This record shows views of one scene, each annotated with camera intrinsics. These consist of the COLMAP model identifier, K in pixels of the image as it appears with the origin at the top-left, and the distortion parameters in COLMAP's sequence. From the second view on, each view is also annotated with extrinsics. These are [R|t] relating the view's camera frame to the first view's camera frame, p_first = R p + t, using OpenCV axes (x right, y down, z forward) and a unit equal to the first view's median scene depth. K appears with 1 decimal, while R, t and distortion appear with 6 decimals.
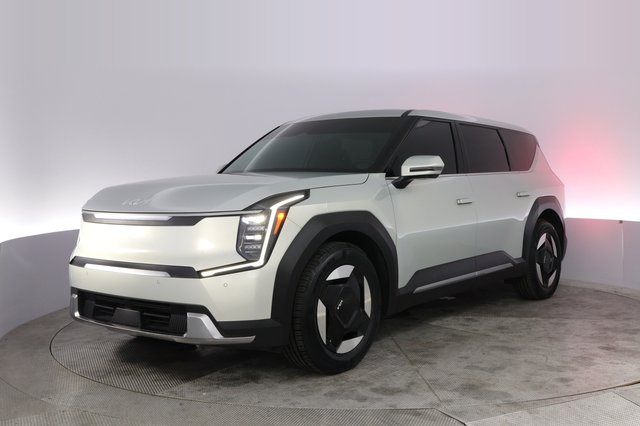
lens RADIAL K [[565.6, 0, 319.9], [0, 565.6, 190.7], [0, 0, 1]] dist [0.003363, 0.000676]
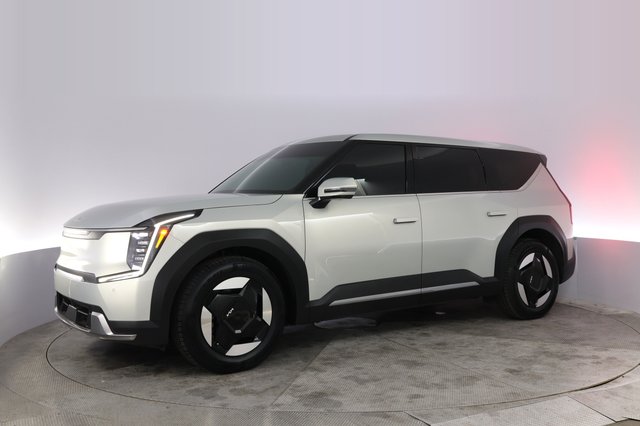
lens RADIAL K [[531.1, 0, 320.3], [0, 531.1, 200.7], [0, 0, 1]] dist [0.005312, 0.003056]
pose [[0.973824, 0.006093, -0.227223, 0.448412], [-0.007483, 0.999958, -0.005256, -0.015662], [0.227181, 0.006818, 0.973829, 0.012708]]
